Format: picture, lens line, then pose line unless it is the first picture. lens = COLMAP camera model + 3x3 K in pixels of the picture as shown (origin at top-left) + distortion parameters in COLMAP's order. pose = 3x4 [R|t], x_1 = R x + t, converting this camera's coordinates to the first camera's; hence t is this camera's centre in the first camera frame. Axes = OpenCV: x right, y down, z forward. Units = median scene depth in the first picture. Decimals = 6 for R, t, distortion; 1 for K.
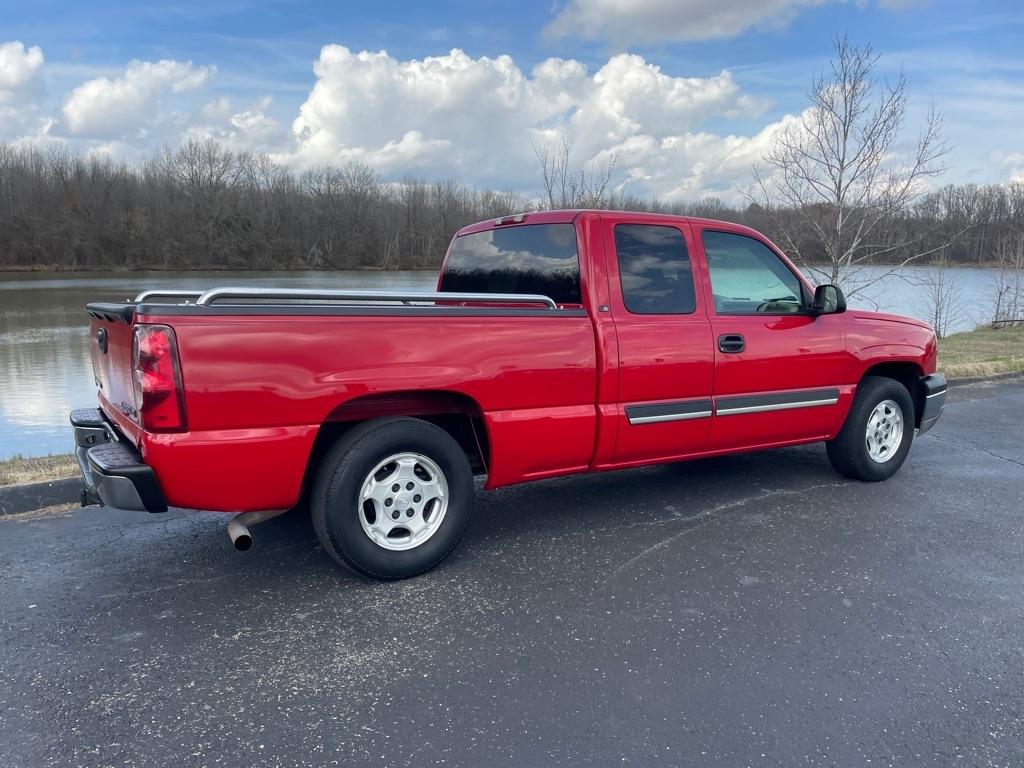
lens RADIAL K [[764.3, 0, 505.0], [0, 764.3, 397.5], [0, 0, 1]] dist [0.084945, -0.119075]
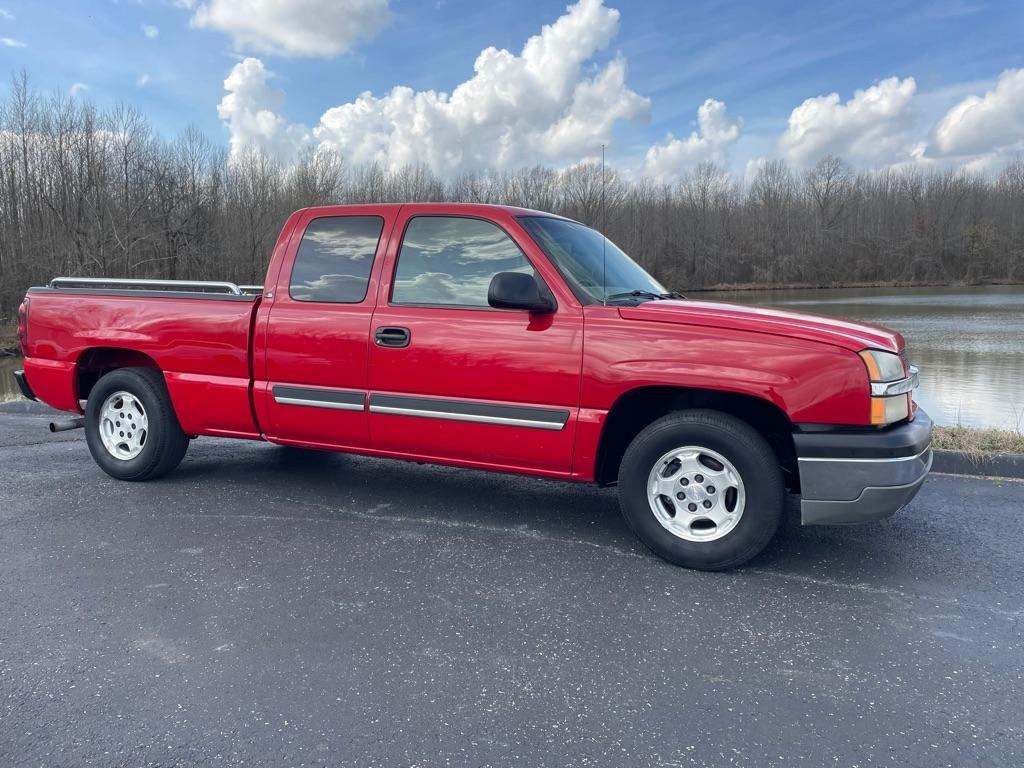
lens RADIAL K [[757.3, 0, 521.5], [0, 757.3, 371.3], [0, 0, 1]] dist [0.087765, -0.108716]
pose [[0.555044, 0.081747, -0.827794, 1.415496], [-0.124533, 0.992110, 0.014473, -0.076260], [0.822446, 0.095055, 0.560845, 0.768936]]
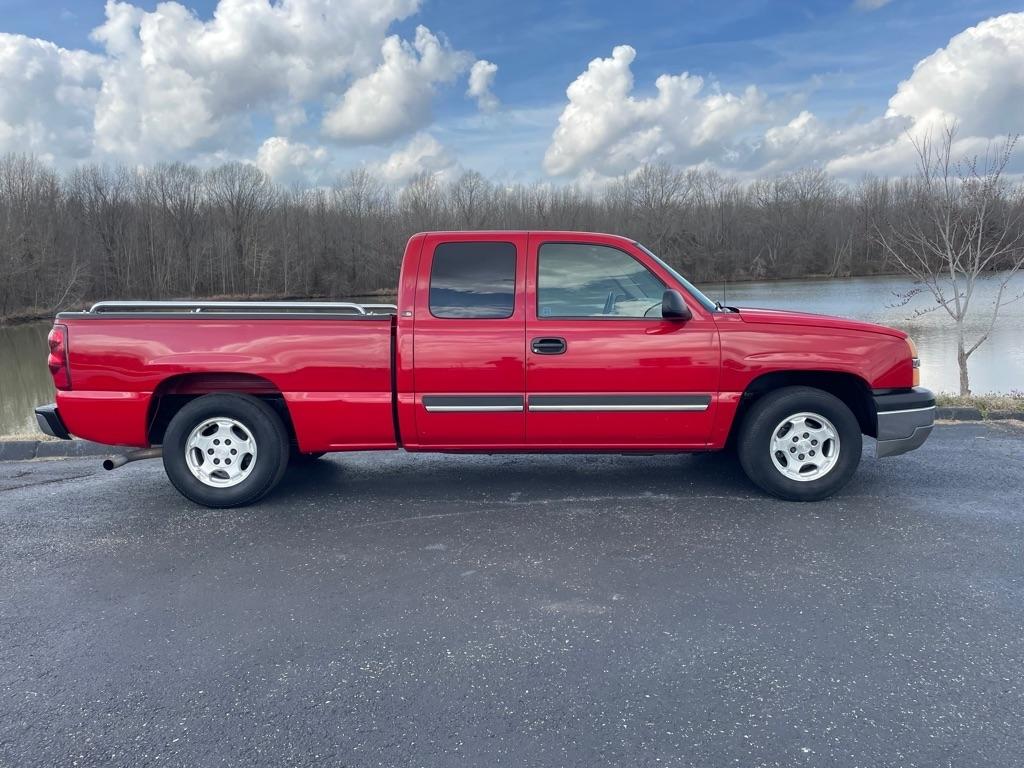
lens RADIAL K [[755.7, 0, 512.0], [0, 755.7, 384.0], [0, 0, 1]] dist [0.084882, -0.099914]
pose [[0.850686, 0.038923, -0.524231, 1.006677], [-0.054592, 0.998404, -0.014459, 0.002671], [0.522831, 0.040918, 0.851454, 0.085850]]
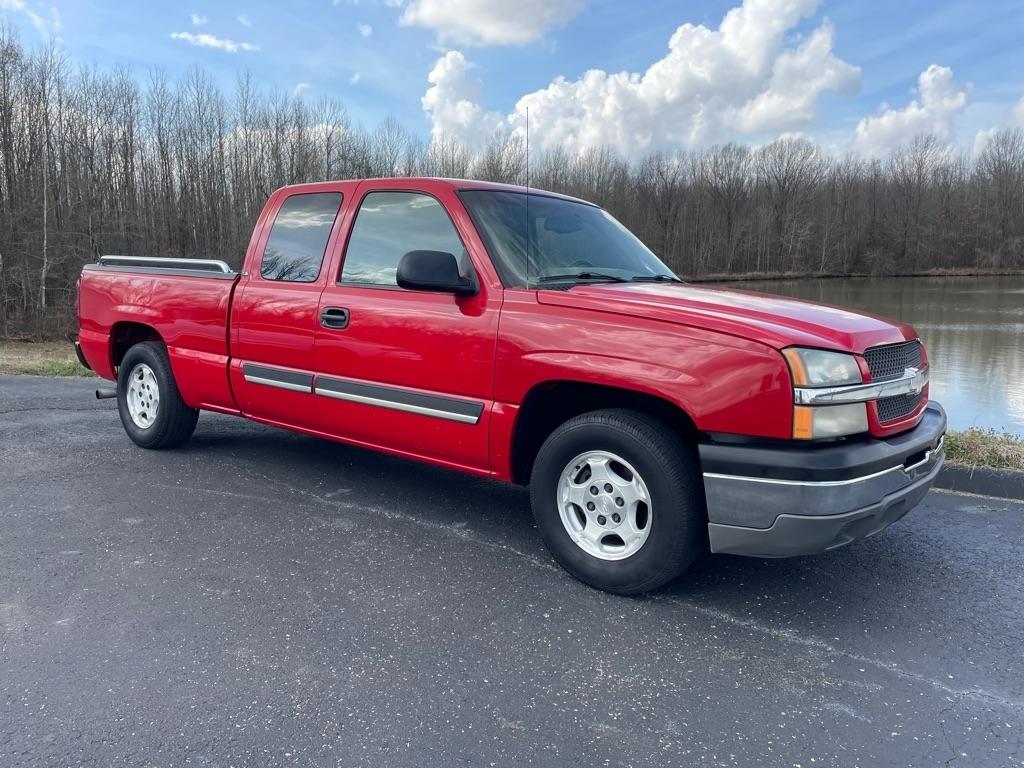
lens RADIAL K [[758.6, 0, 523.6], [0, 758.6, 364.9], [0, 0, 1]] dist [0.082261, -0.098866]
pose [[0.344976, 0.109992, -0.932144, 1.492079], [-0.151734, 0.986583, 0.060261, -0.127311], [0.926266, 0.120649, 0.357037, 1.108360]]
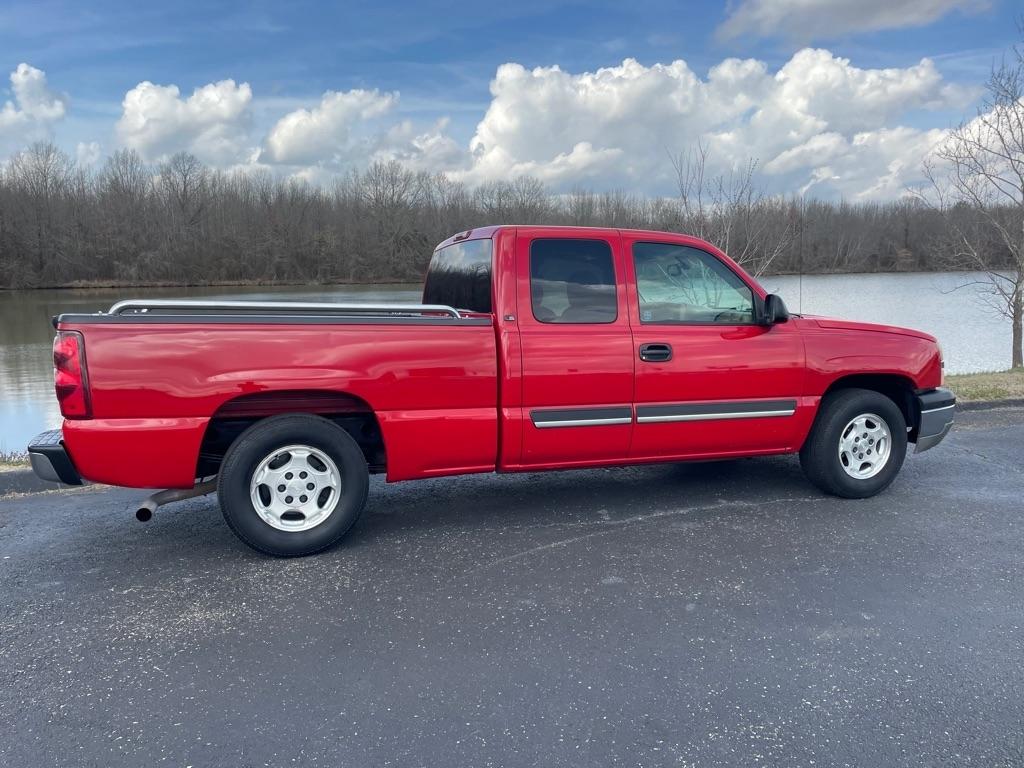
lens RADIAL K [[757.8, 0, 498.1], [0, 757.8, 403.9], [0, 0, 1]] dist [0.084148, -0.107695]
pose [[0.975374, 0.024016, -0.219248, 0.388073], [-0.024686, 0.999695, -0.000319, 0.004222], [0.219174, 0.005723, 0.975669, -0.029942]]
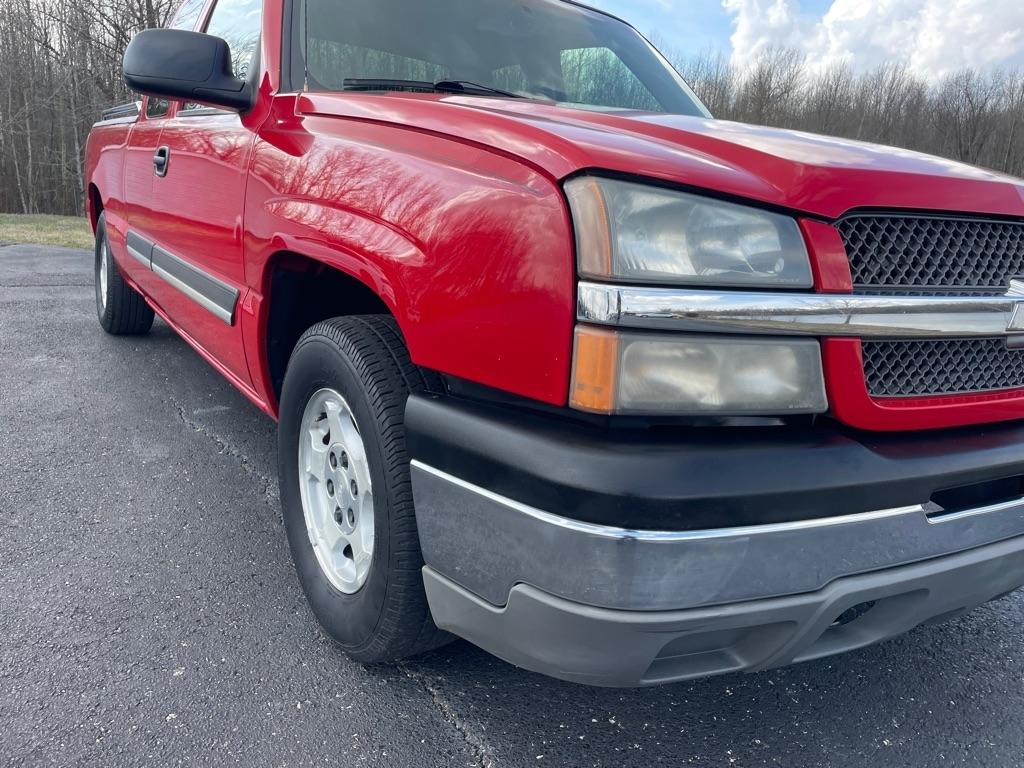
lens RADIAL K [[766.8, 0, 531.6], [0, 766.8, 368.6], [0, 0, 1]] dist [0.056045, -0.069957]
pose [[0.037298, 0.217737, -0.975295, 1.185653], [-0.205962, 0.956694, 0.205708, -0.124196], [0.977849, 0.193201, 0.080528, 1.580737]]
